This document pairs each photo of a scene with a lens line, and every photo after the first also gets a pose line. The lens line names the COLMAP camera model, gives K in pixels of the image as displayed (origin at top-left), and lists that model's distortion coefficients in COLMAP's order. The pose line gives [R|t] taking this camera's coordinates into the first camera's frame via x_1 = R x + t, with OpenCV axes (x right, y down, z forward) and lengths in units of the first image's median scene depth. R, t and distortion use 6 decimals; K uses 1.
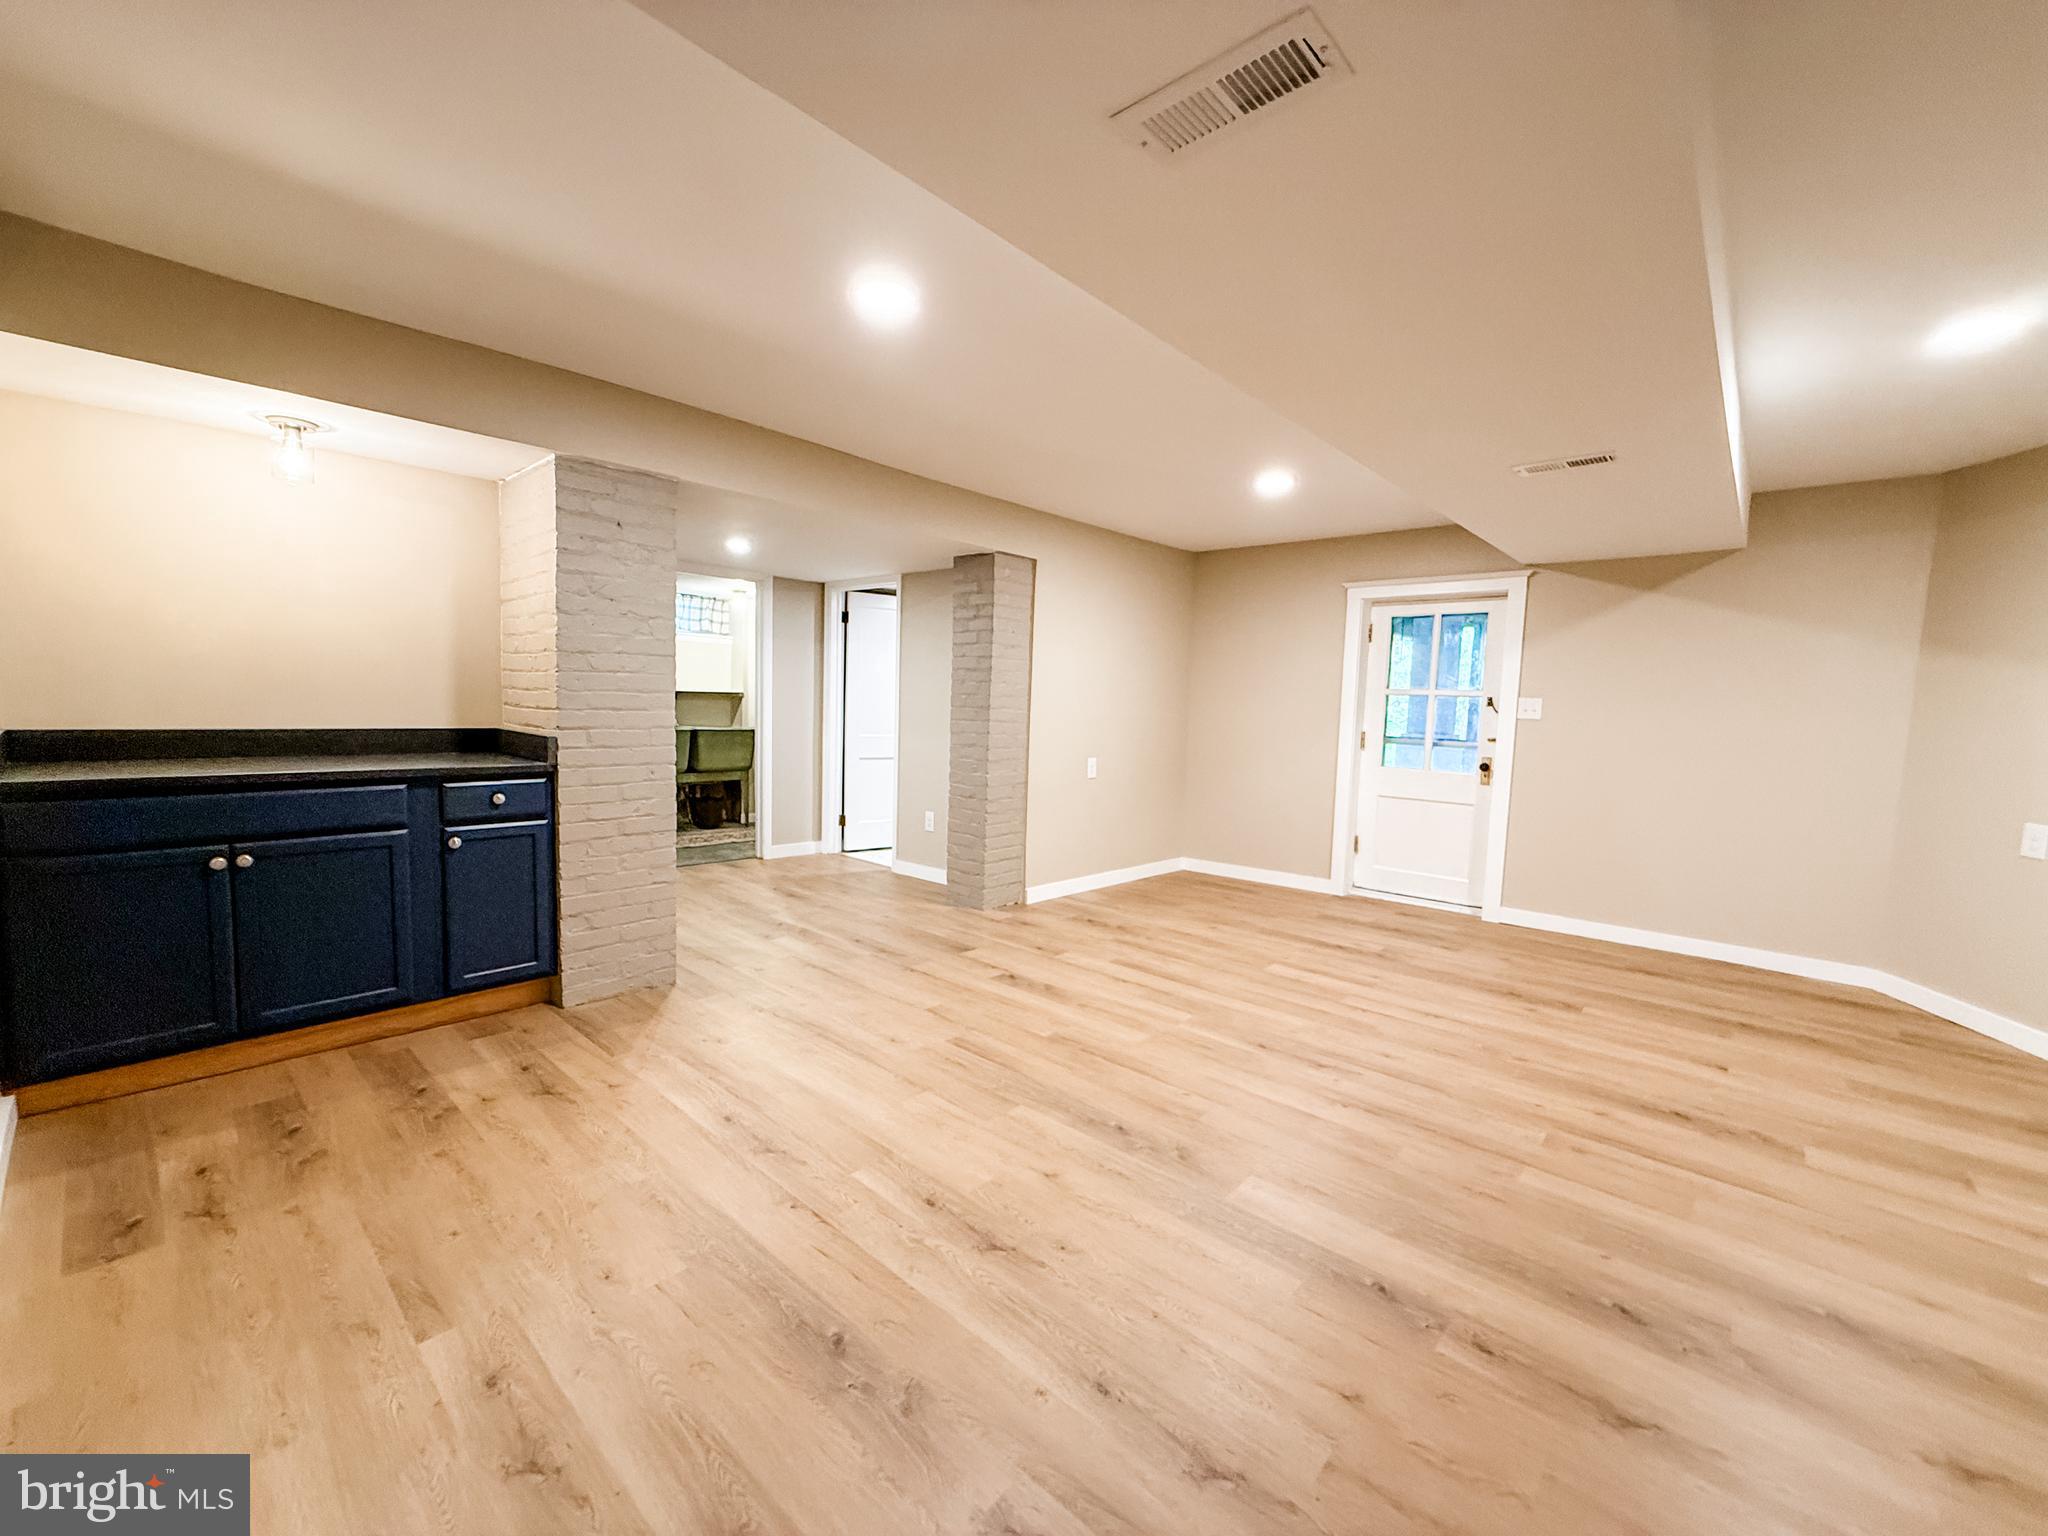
lens RADIAL K [[817.9, 0, 1019.5], [0, 817.9, 765.7], [0, 0, 1]] dist [0.000050, -0.000161]
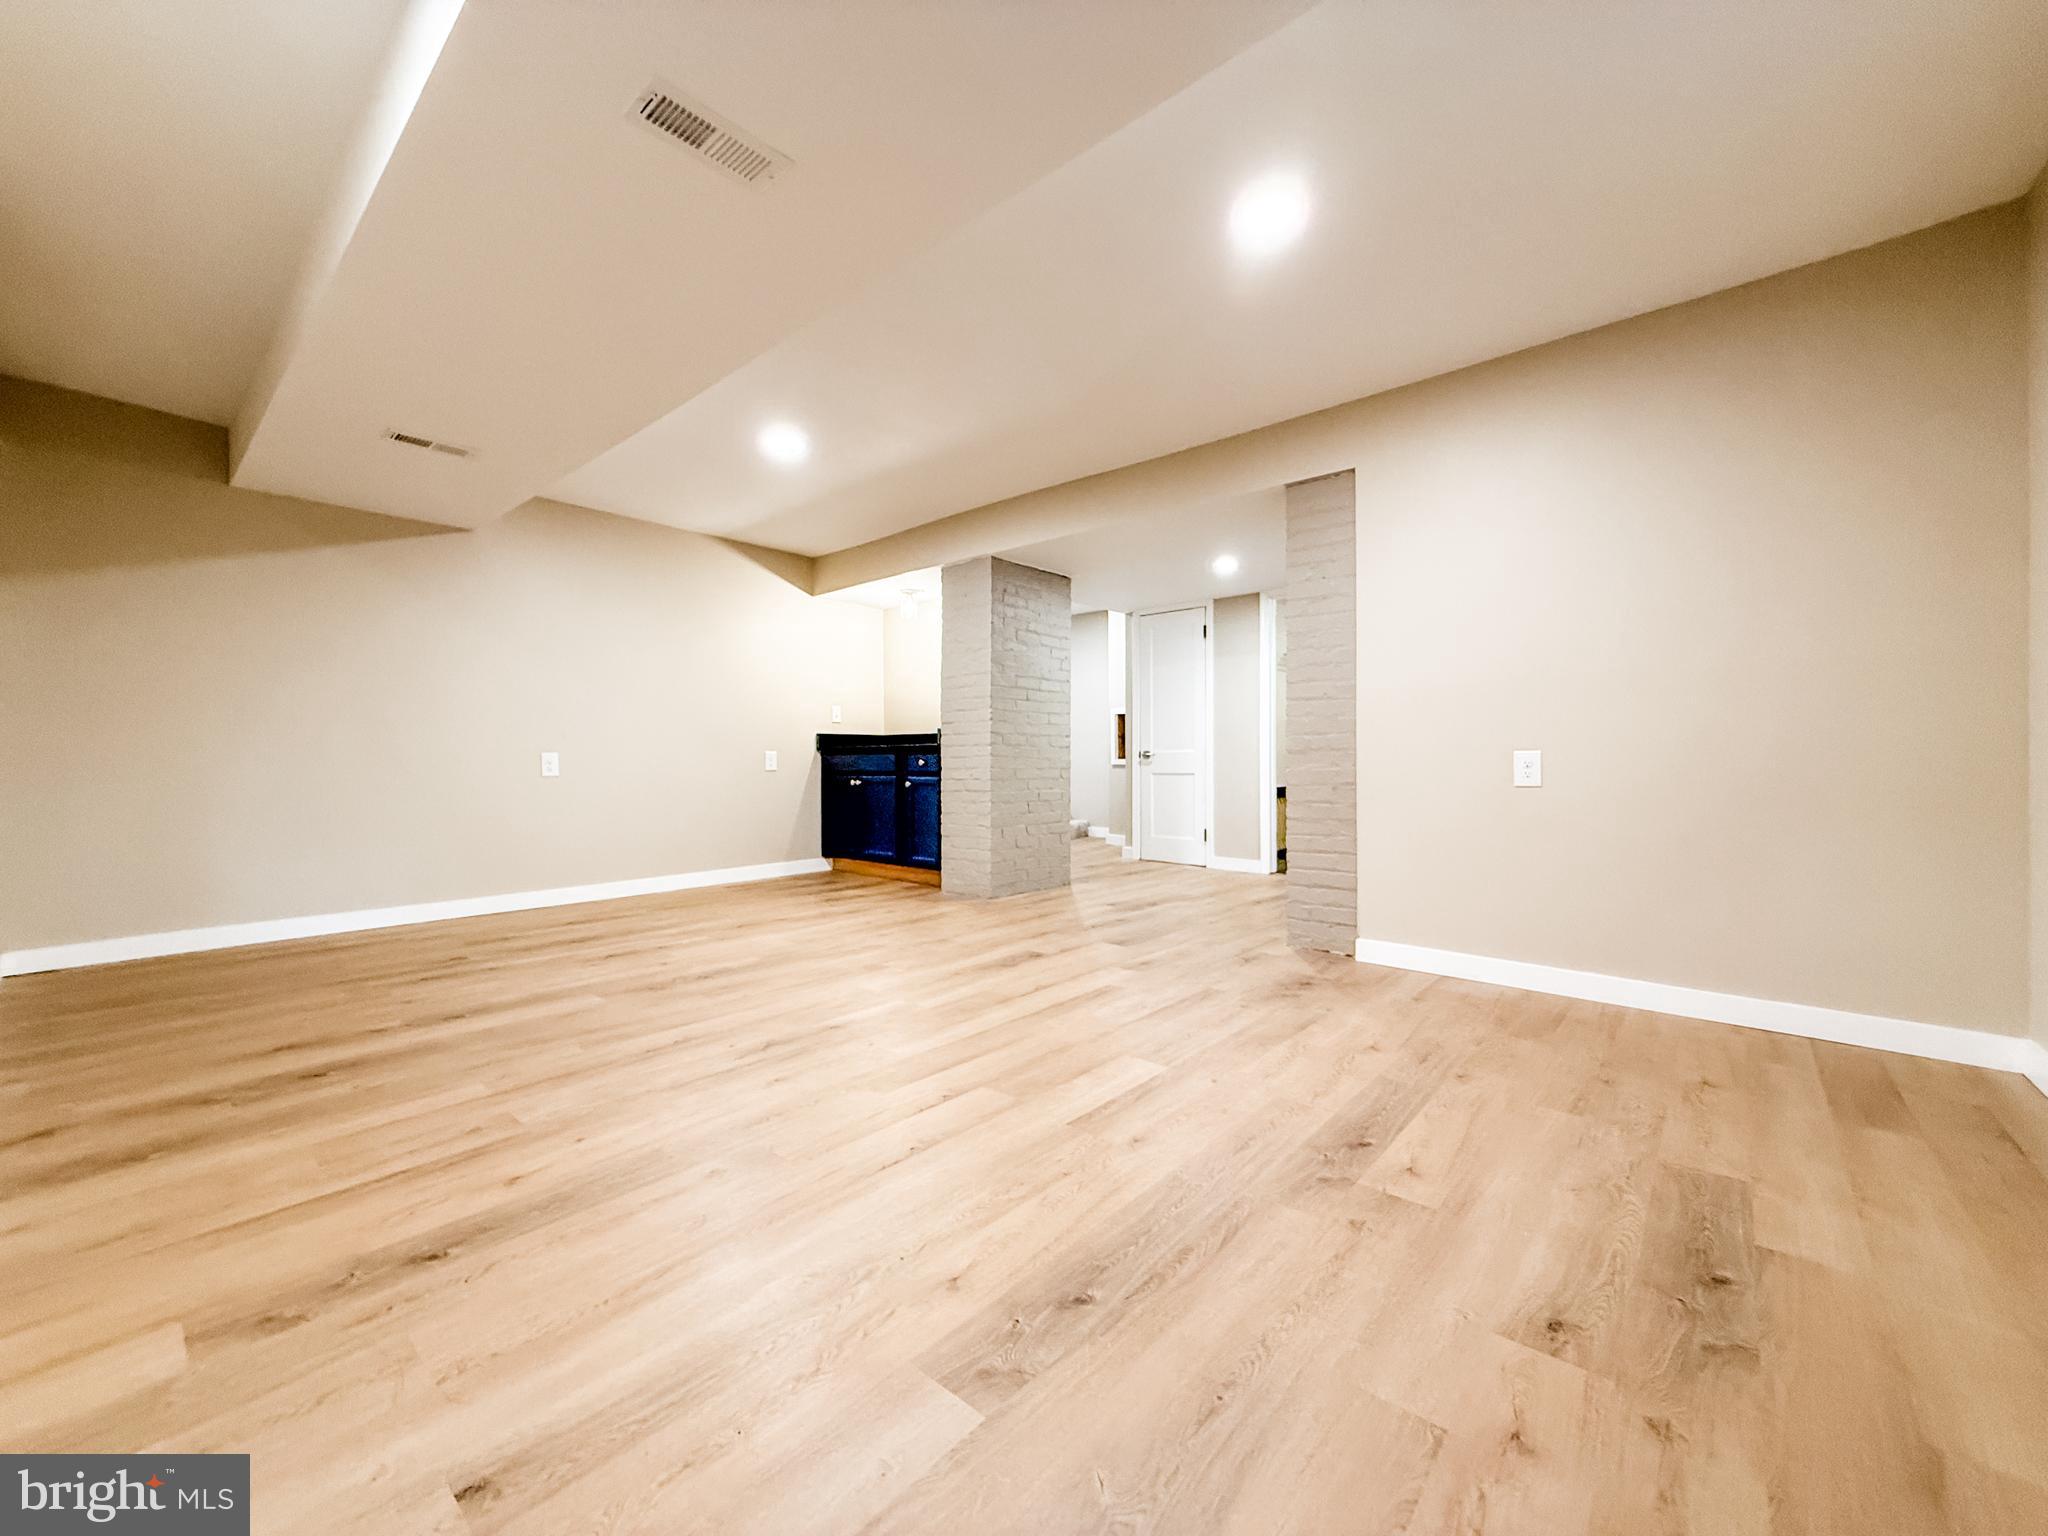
lens RADIAL K [[817.9, 0, 1019.7], [0, 817.9, 771.7], [0, 0, 1]] dist [0.000050, -0.000161]
pose [[0.011566, -0.020576, -0.999721, 1.071587], [-0.077070, 0.996796, -0.021408, 0.073474], [0.996959, 0.077296, 0.009943, 1.074148]]
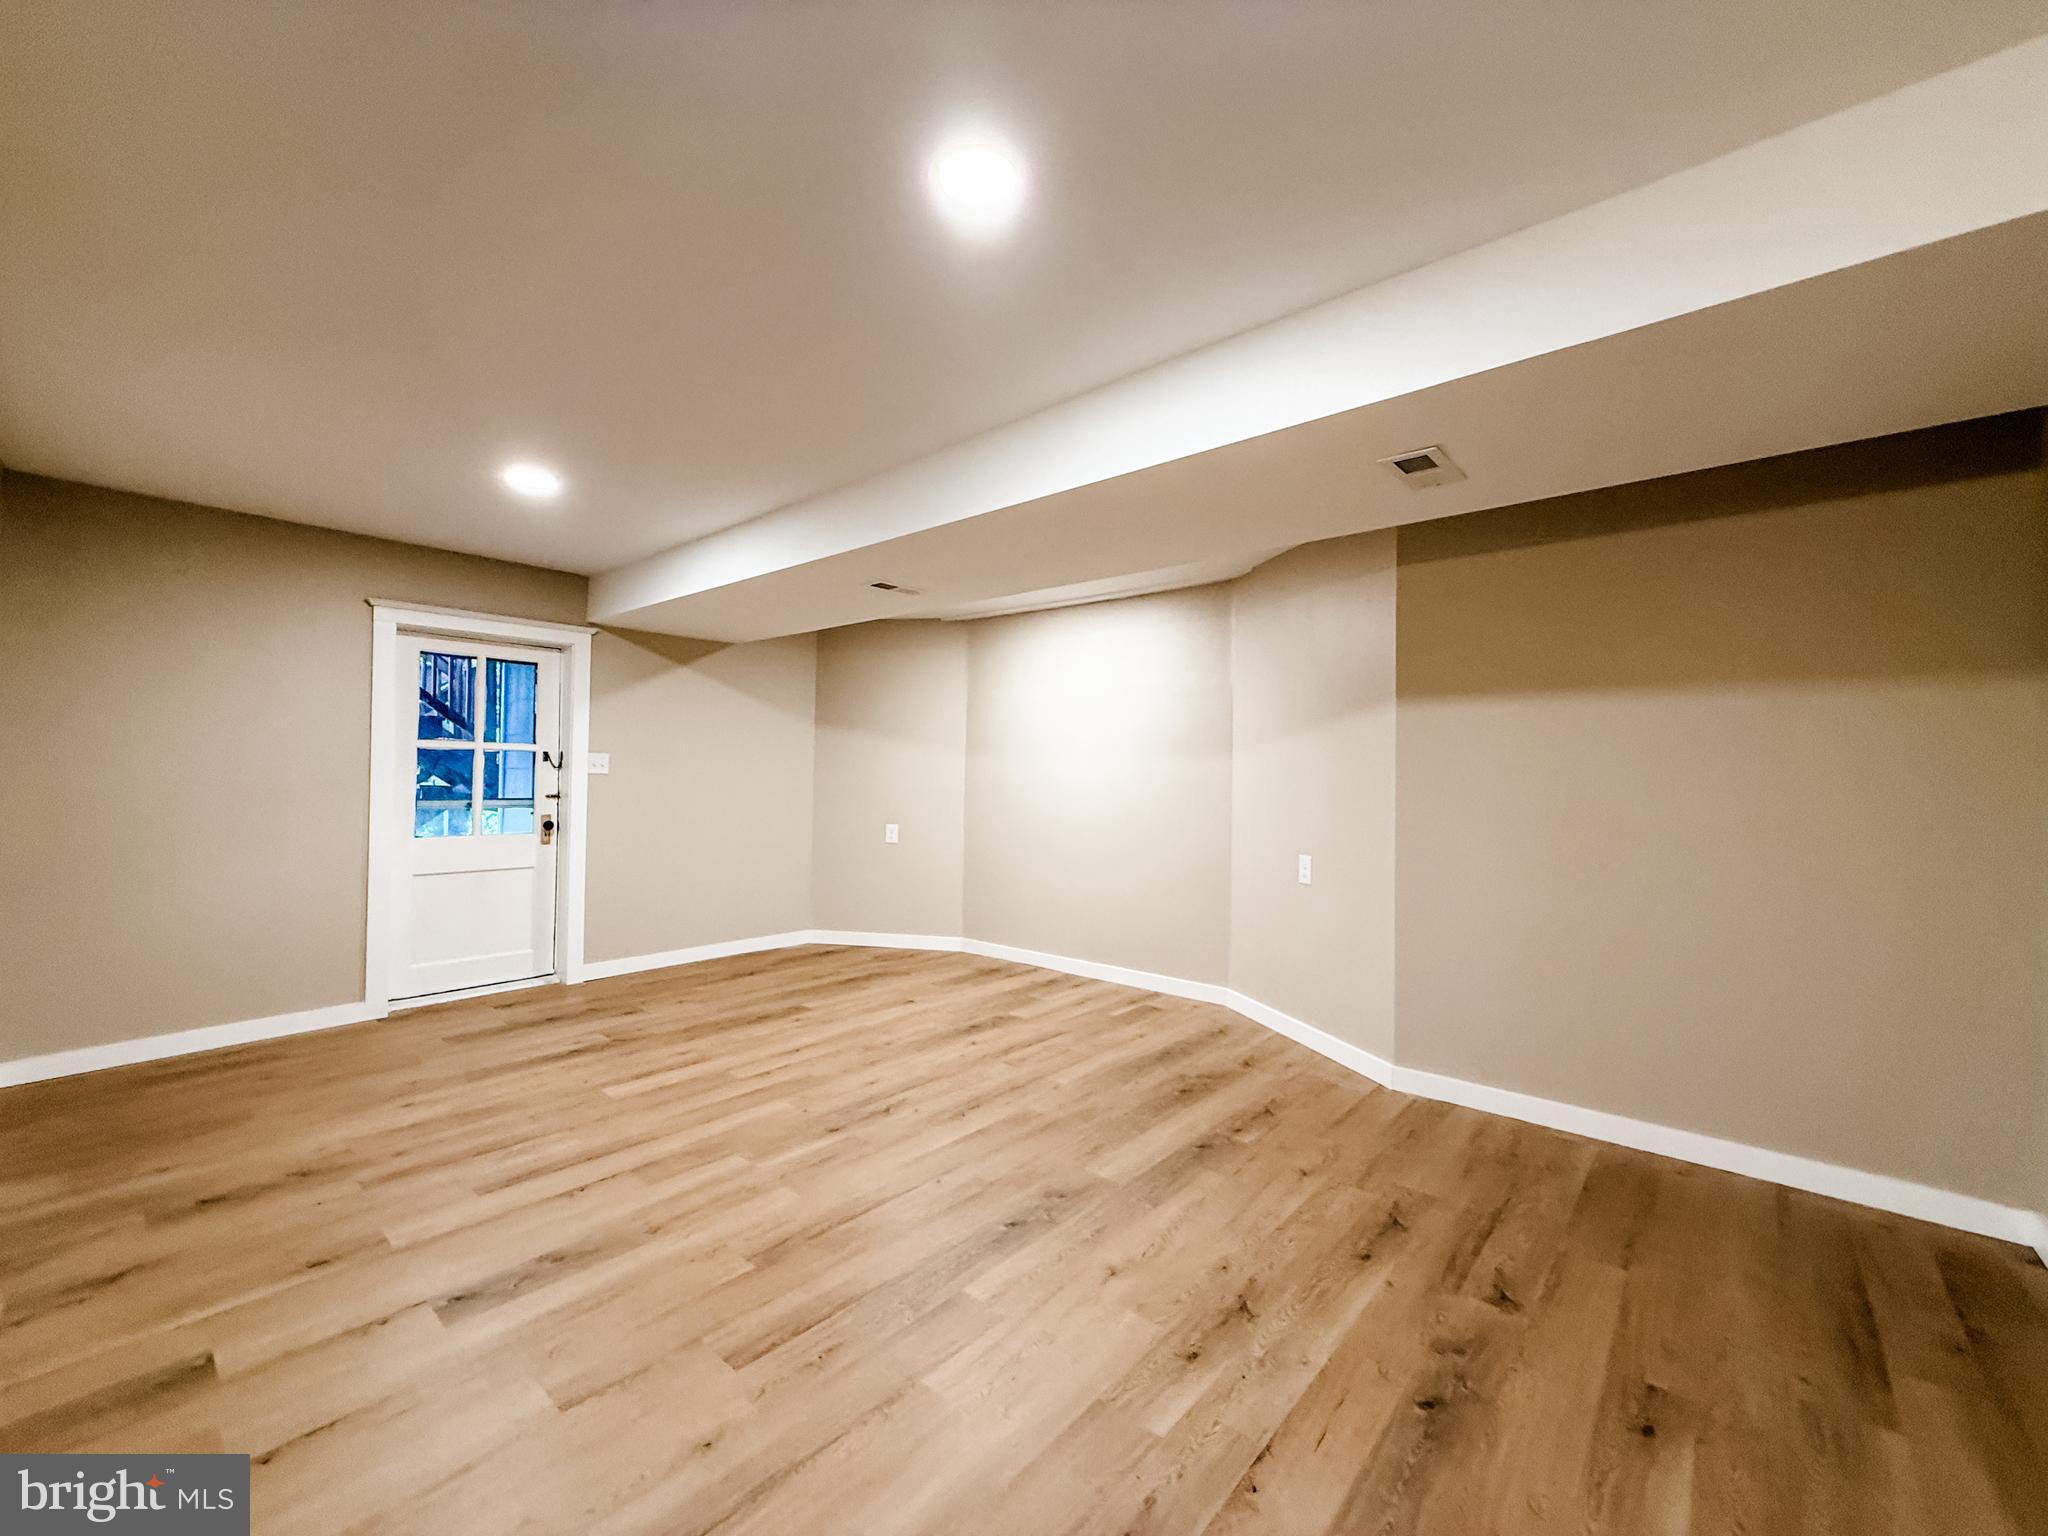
lens RADIAL K [[817.9, 0, 1021.5], [0, 817.9, 770.0], [0, 0, 1]] dist [0.000050, -0.000161]
pose [[-0.009171, -0.023045, 0.999692, -0.591428], [0.067704, 0.997426, 0.023614, -0.073806], [-0.997663, 0.067900, -0.007587, 0.704400]]
